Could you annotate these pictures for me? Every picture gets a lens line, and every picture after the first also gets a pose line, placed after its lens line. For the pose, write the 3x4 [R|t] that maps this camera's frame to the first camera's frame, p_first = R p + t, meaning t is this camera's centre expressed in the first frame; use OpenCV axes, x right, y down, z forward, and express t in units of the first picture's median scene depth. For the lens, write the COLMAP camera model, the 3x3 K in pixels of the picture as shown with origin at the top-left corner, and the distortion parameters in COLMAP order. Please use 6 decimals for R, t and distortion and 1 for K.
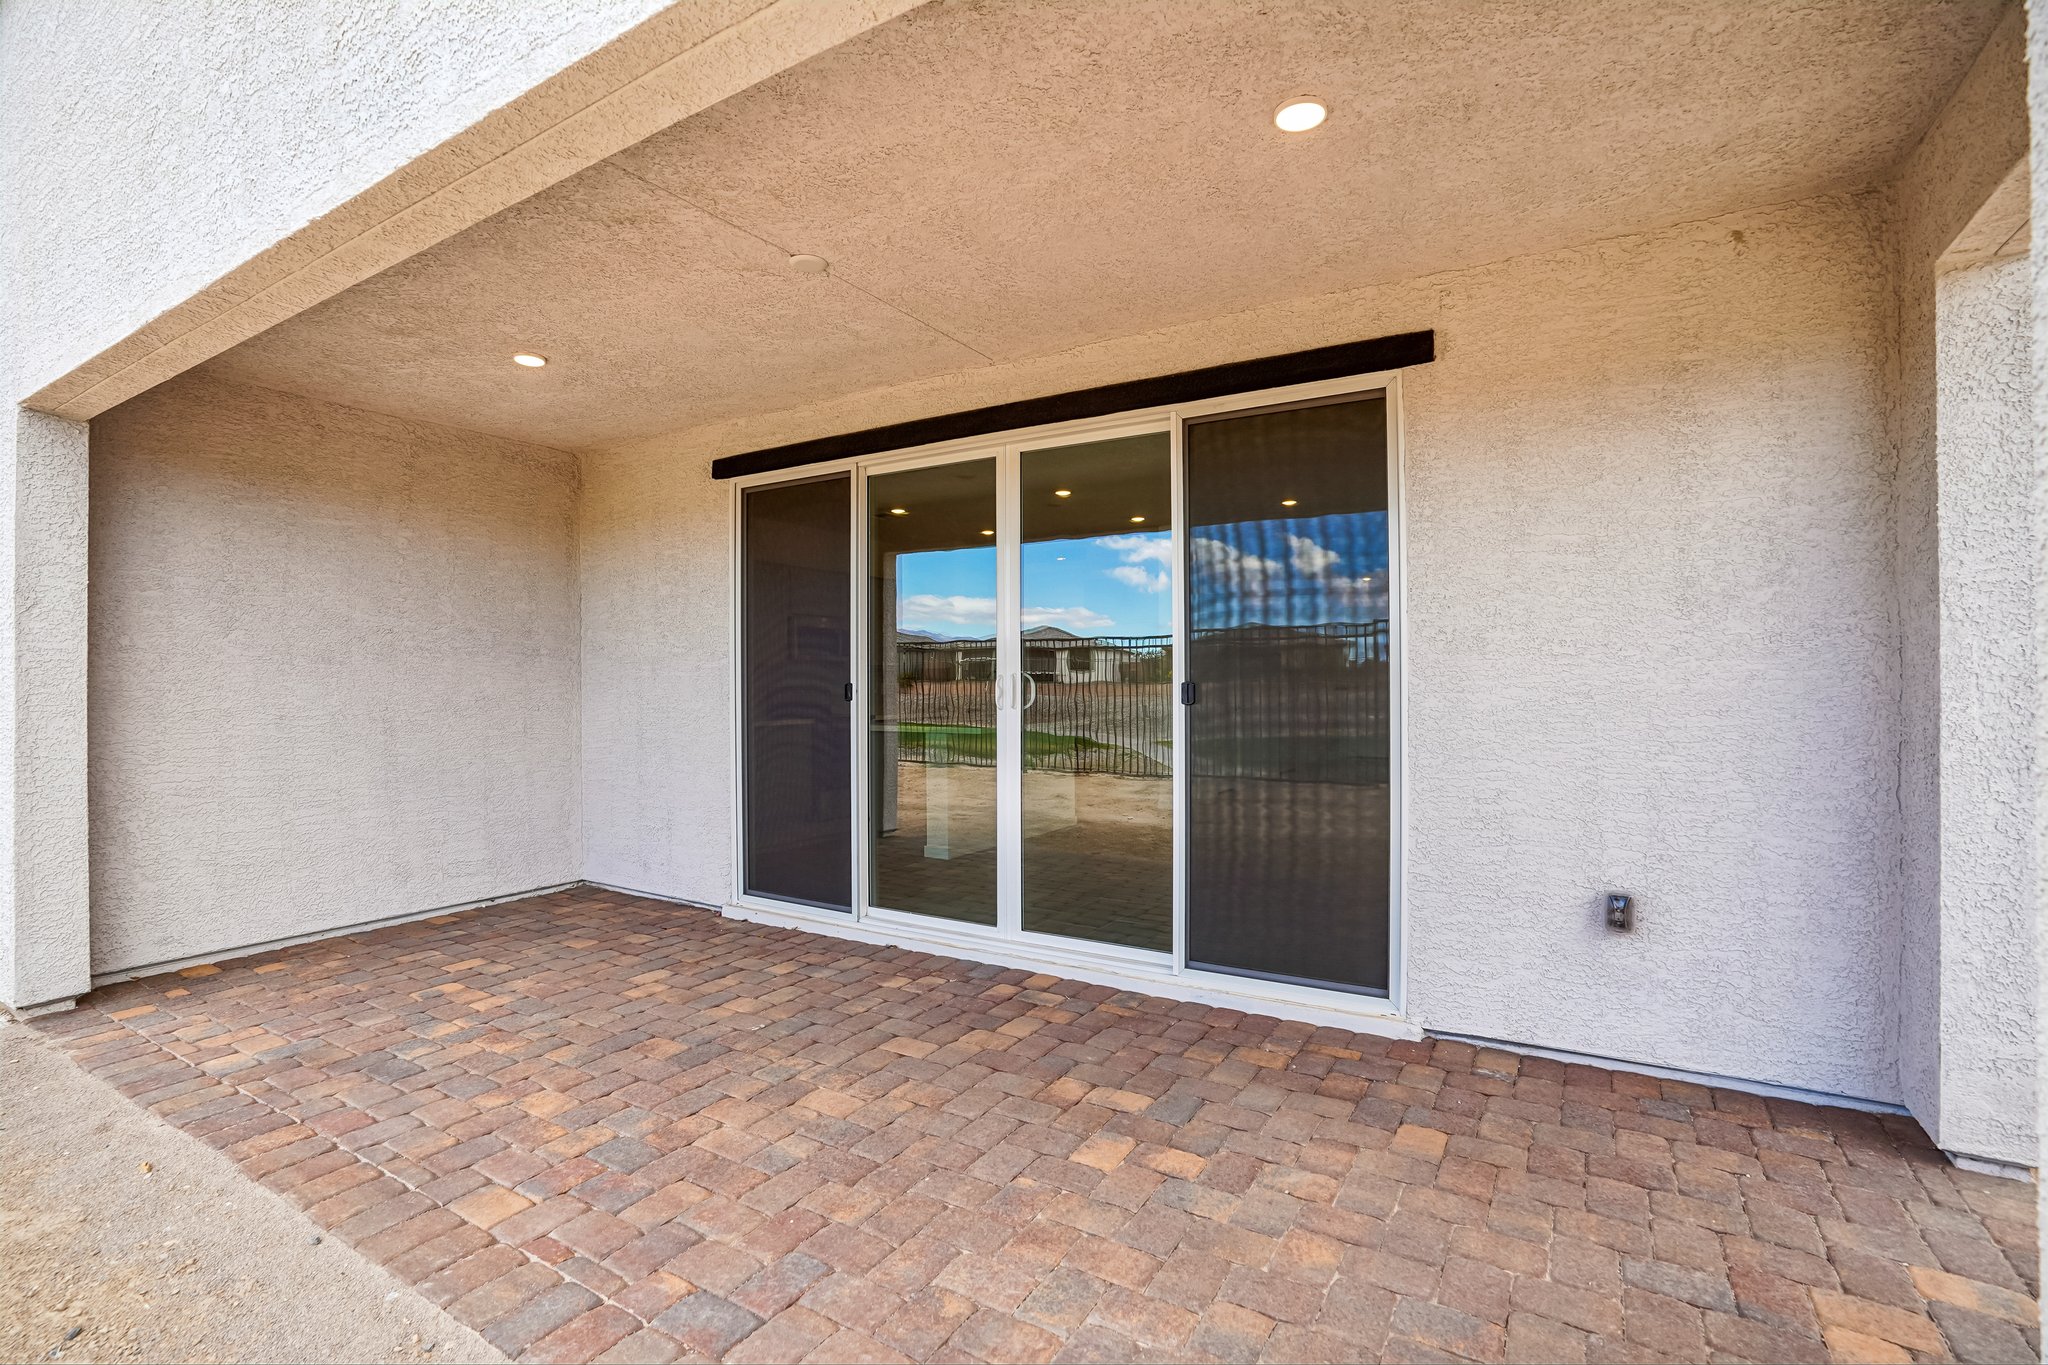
lens RADIAL K [[966.7, 0, 1022.1], [0, 966.7, 679.3], [0, 0, 1]] dist [-0.066529, 0.027798]
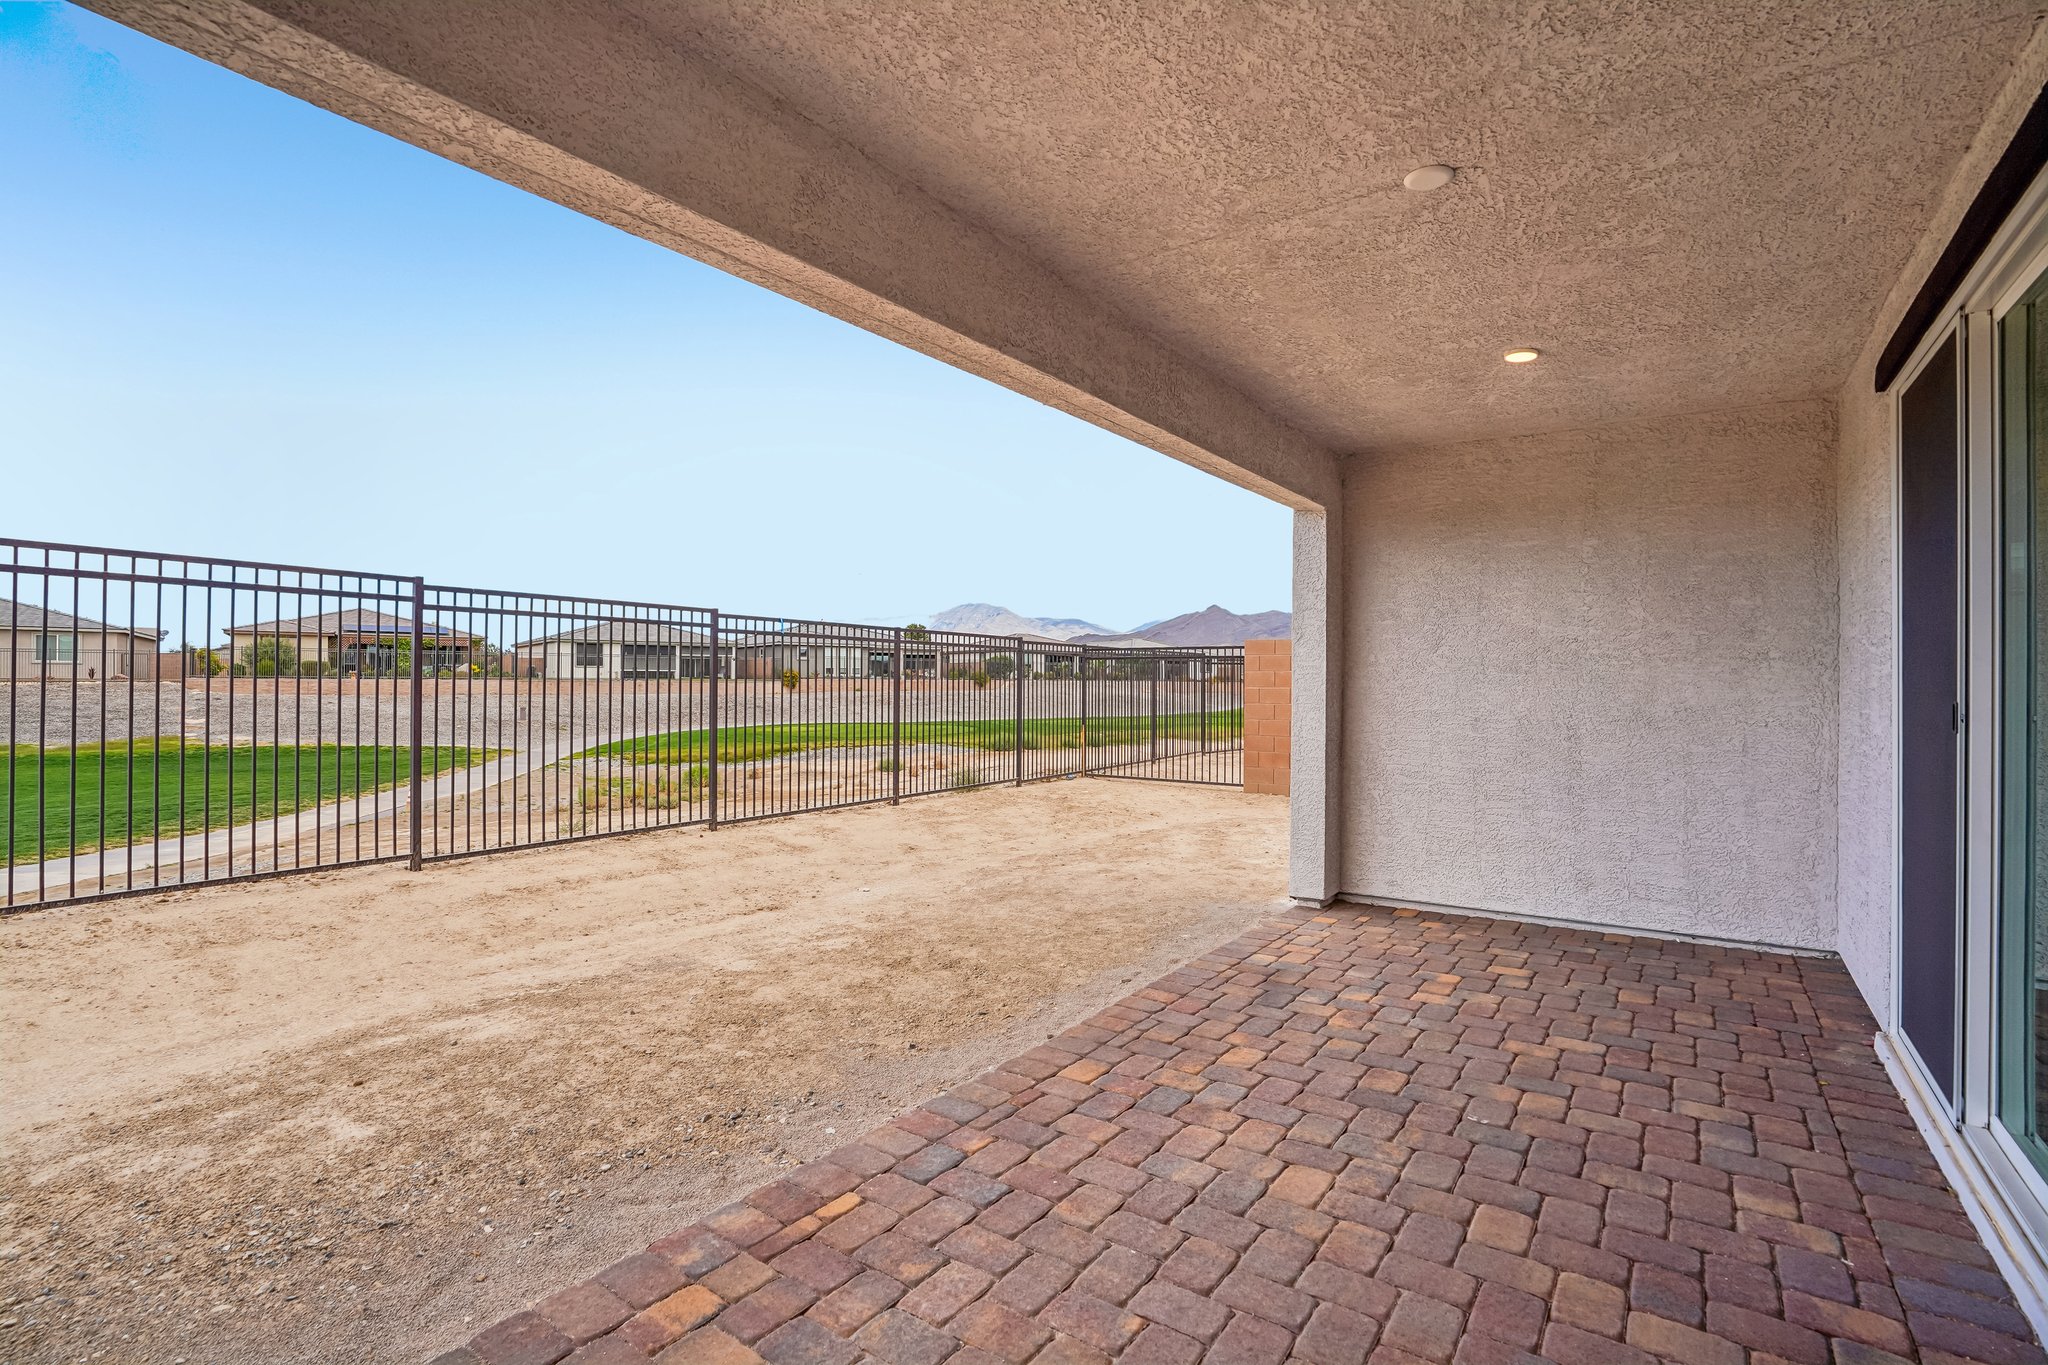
lens RADIAL K [[966.7, 0, 1022.1], [0, 966.7, 679.3], [0, 0, 1]] dist [-0.066529, 0.027798]
pose [[-0.086205, 0.001059, -0.996277, 0.453741], [-0.002927, 0.999995, 0.001316, -0.009500], [0.996273, 0.003030, -0.086202, 0.551883]]
